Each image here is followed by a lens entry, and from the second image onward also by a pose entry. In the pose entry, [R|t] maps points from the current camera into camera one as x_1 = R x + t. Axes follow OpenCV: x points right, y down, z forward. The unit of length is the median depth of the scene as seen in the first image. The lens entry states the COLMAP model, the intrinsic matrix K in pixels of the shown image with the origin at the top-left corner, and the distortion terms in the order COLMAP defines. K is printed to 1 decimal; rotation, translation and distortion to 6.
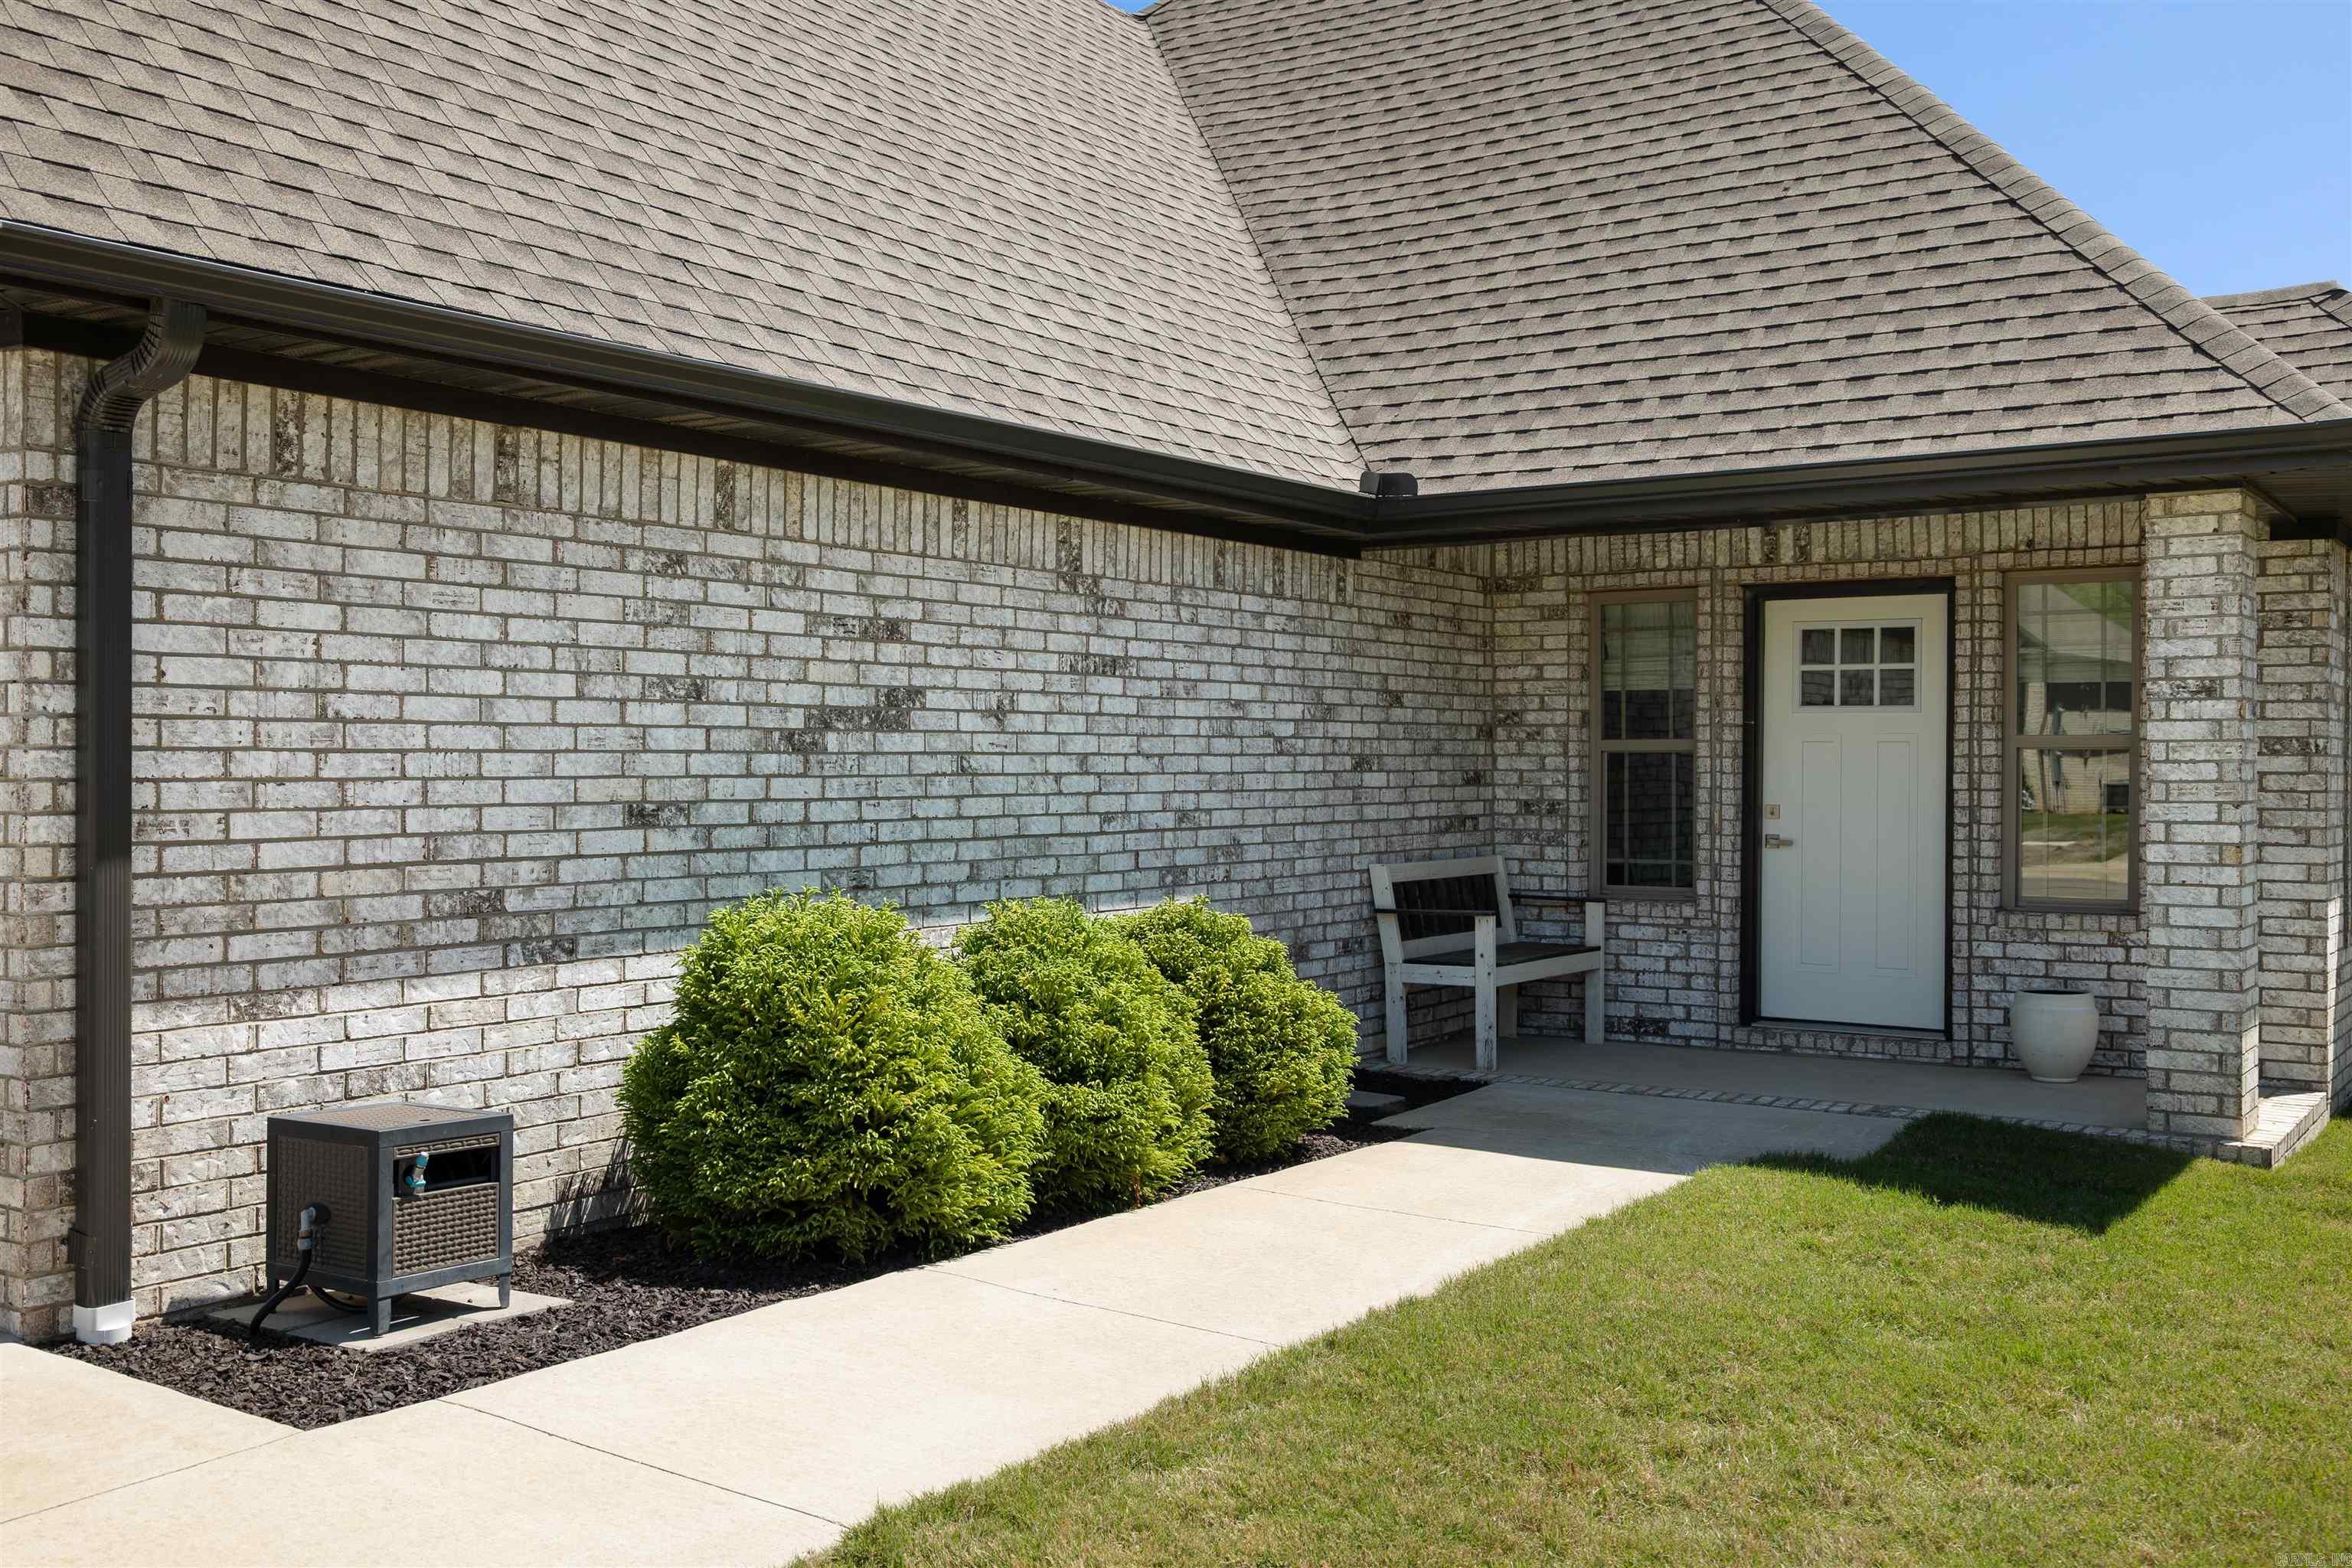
lens RADIAL K [[2266.0, 0, 1177.2], [0, 2266.0, 765.3], [0, 0, 1]] dist [-0.005249, 0.000000]
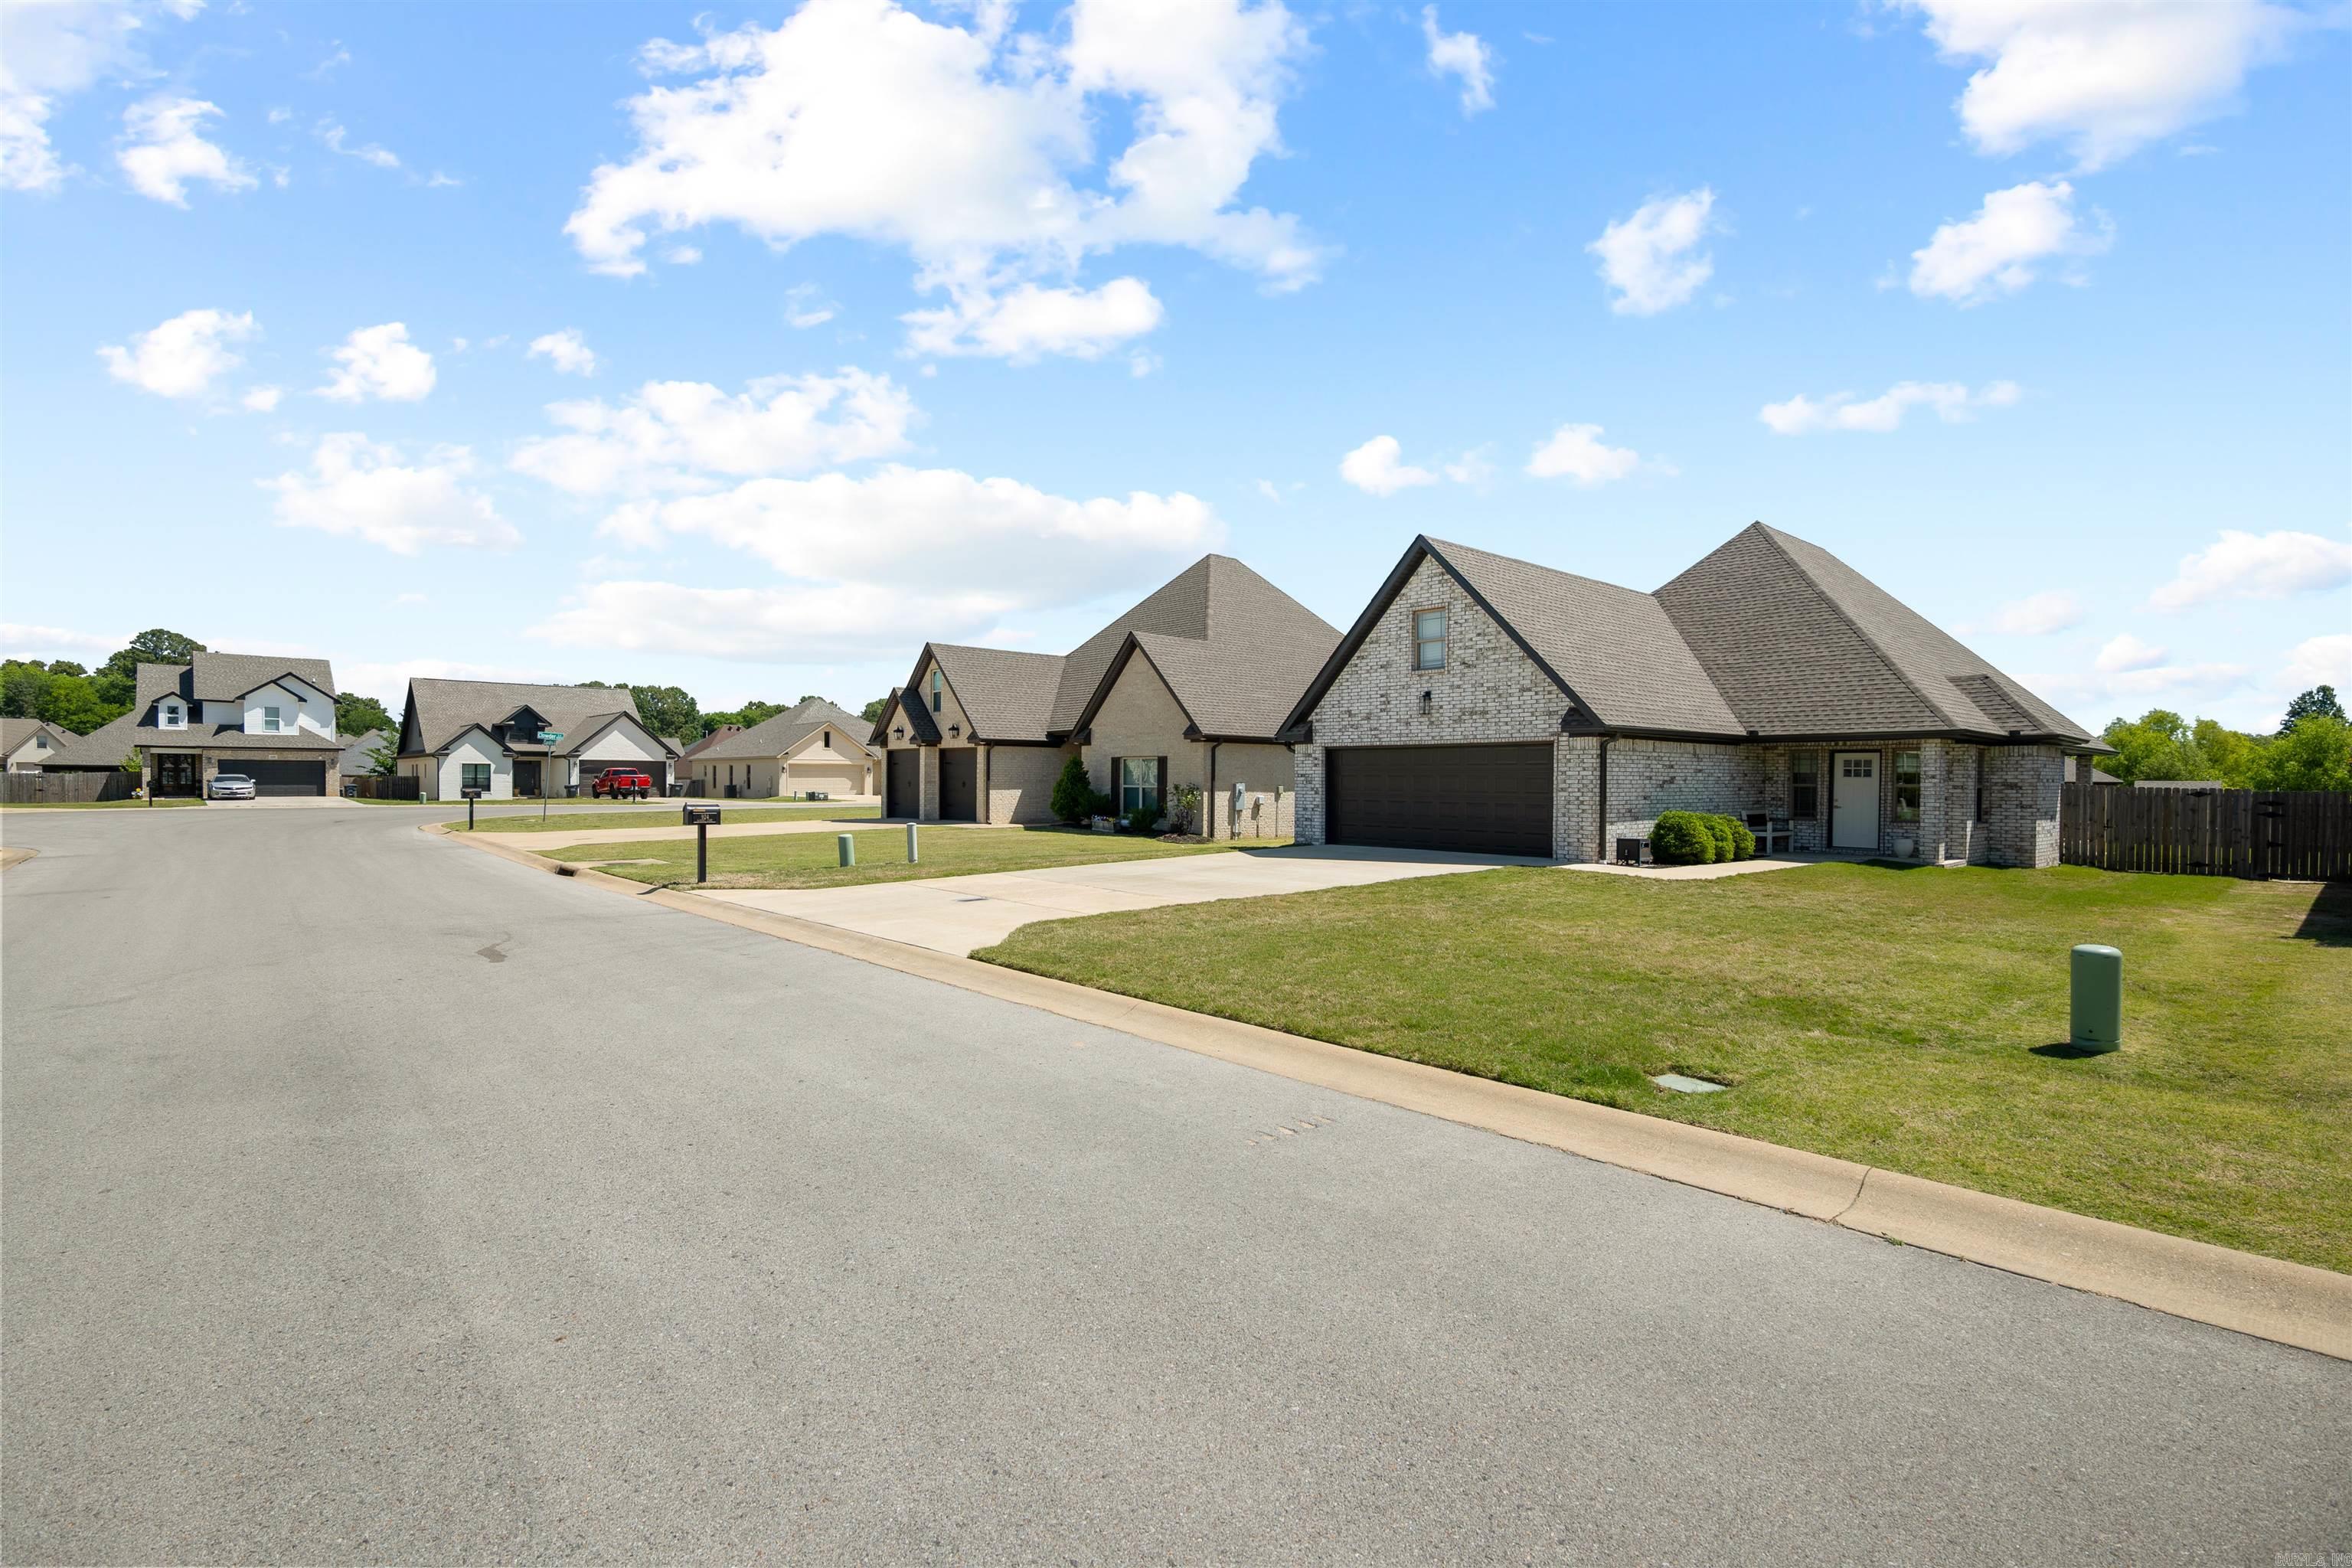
lens RADIAL K [[1105.9, 0, 1176.1], [0, 1105.9, 791.2], [0, 0, 1]] dist [-0.010361, 0.000545]
pose [[0.966582, 0.008374, -0.256222, -0.492314], [-0.005653, 0.999920, 0.011351, -0.016926], [0.256297, -0.009523, 0.966551, -1.609436]]
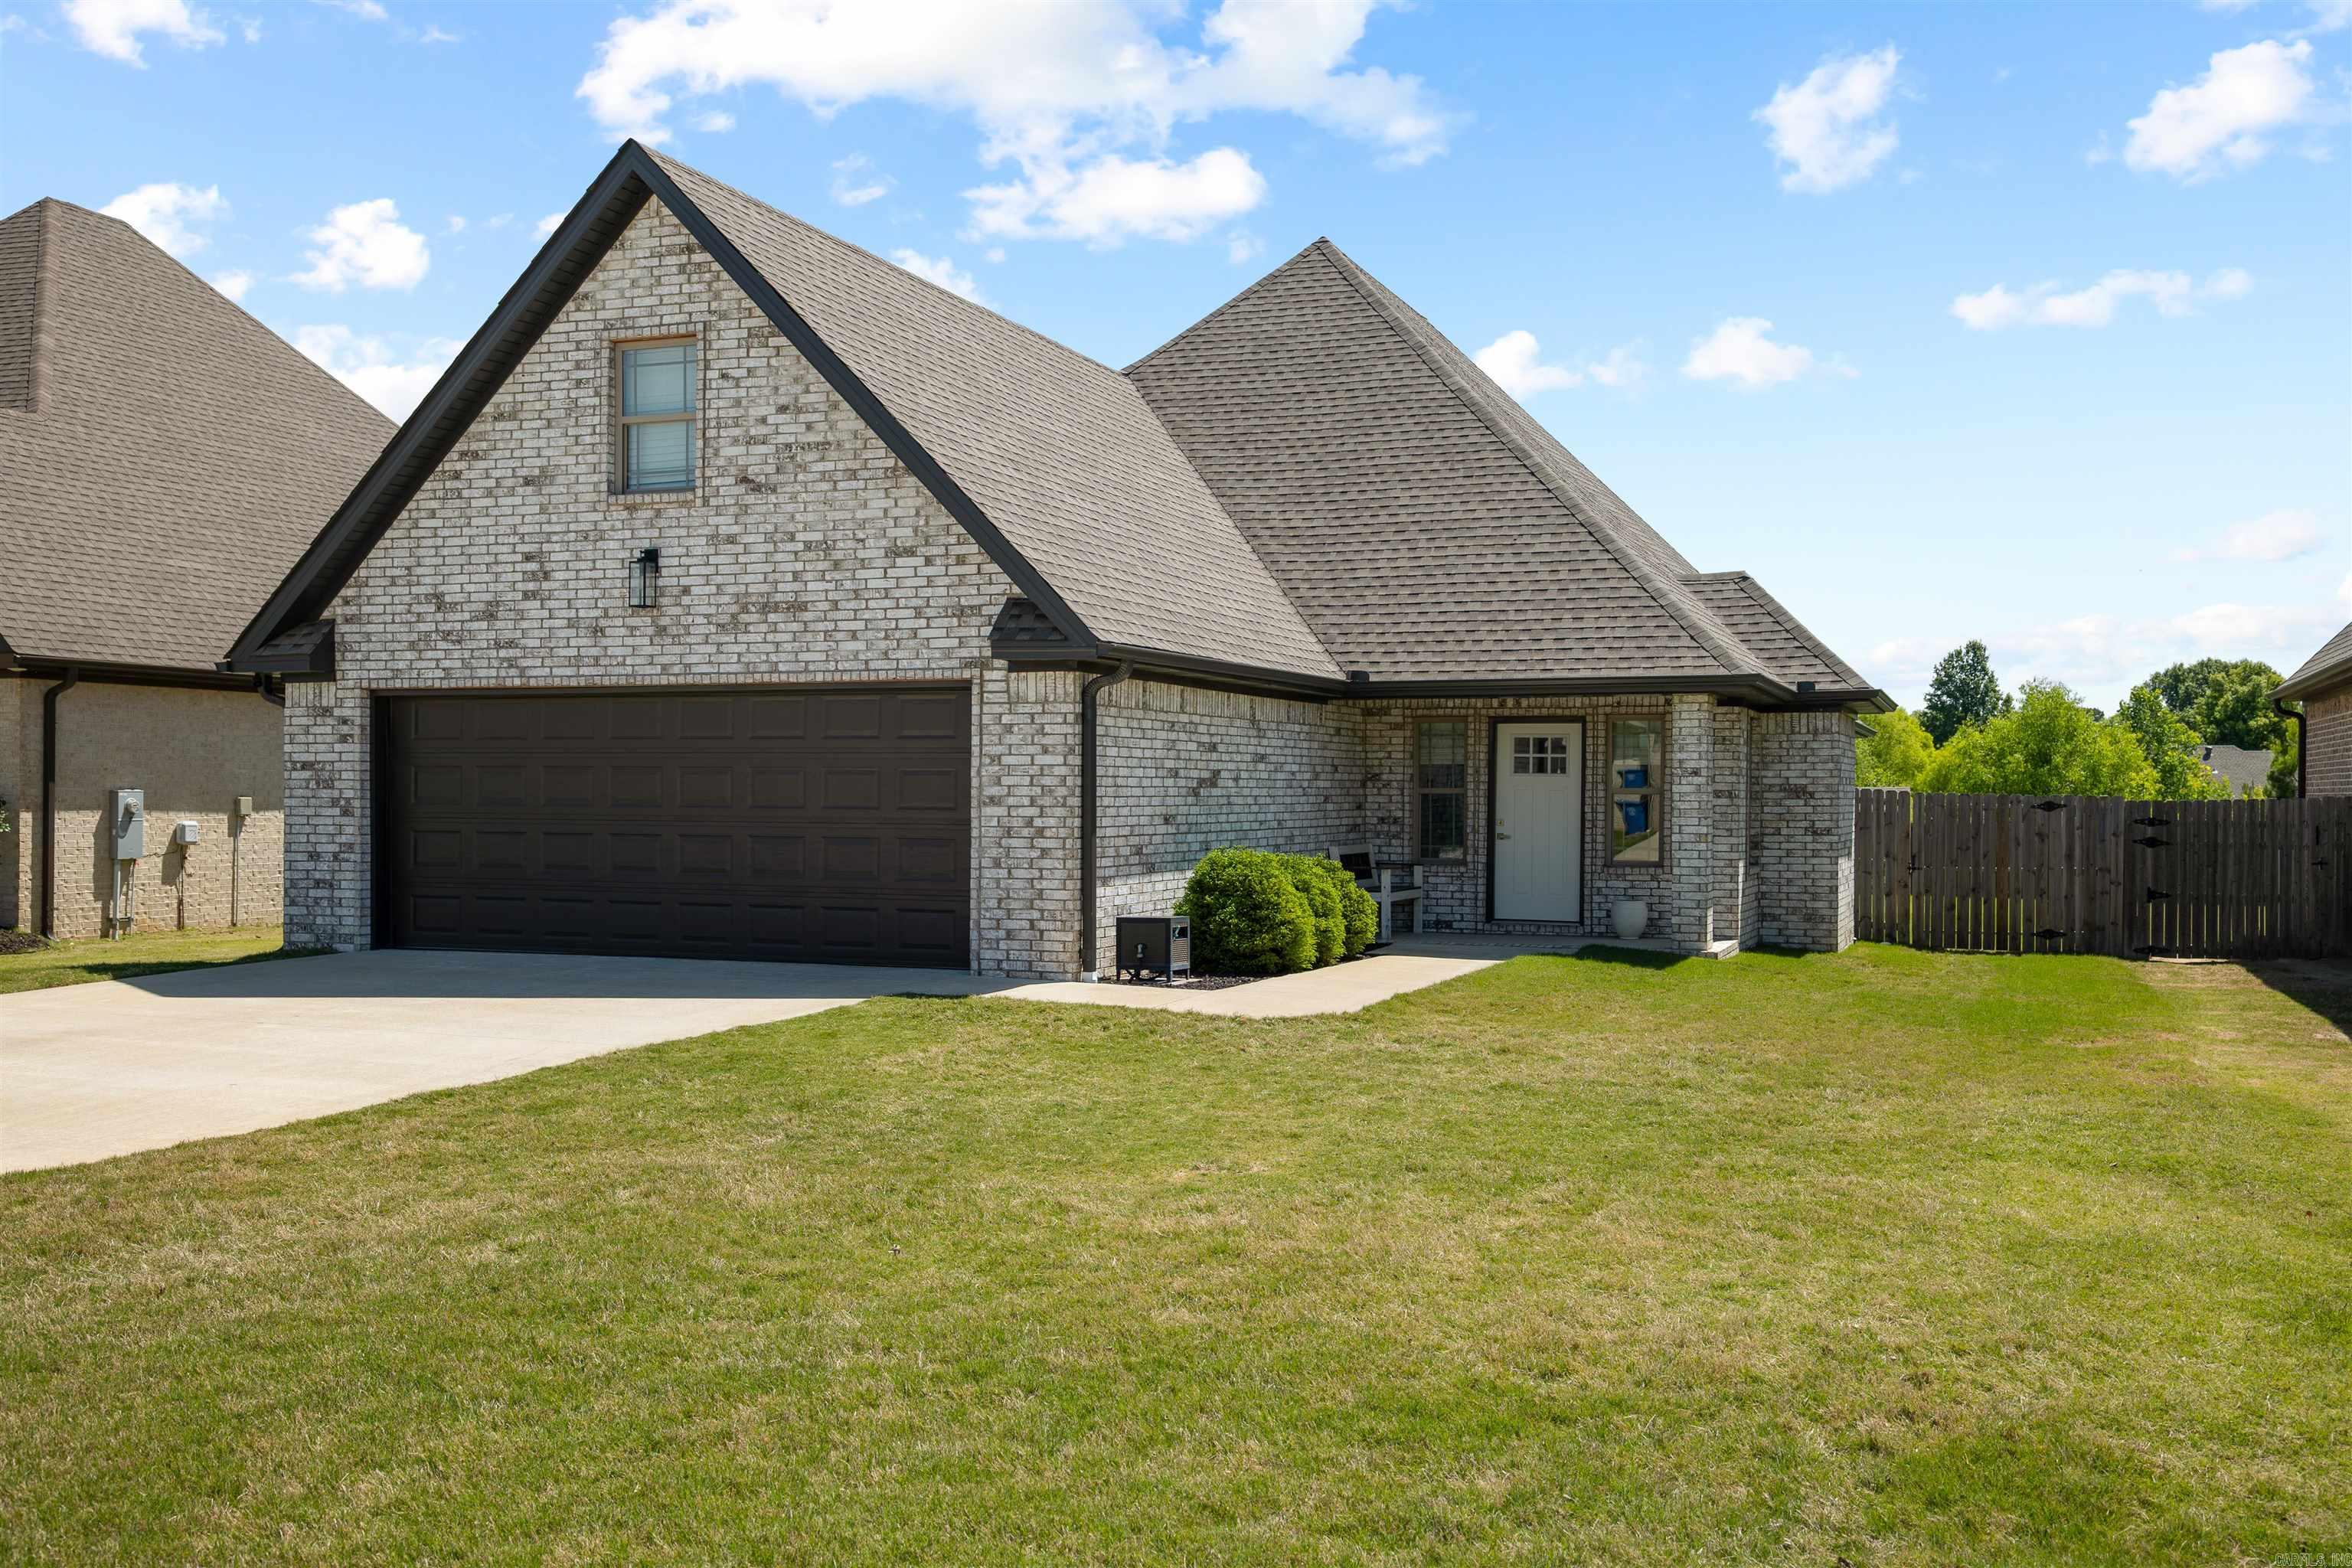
lens RADIAL K [[2266.0, 0, 1193.8], [0, 2266.0, 784.5], [0, 0, 1]] dist [-0.005249, 0.000000]
pose [[0.973437, 0.005743, 0.228884, -0.567500], [-0.005199, 0.999982, -0.002977, -0.008340], [-0.228897, 0.001708, 0.973449, -1.132208]]
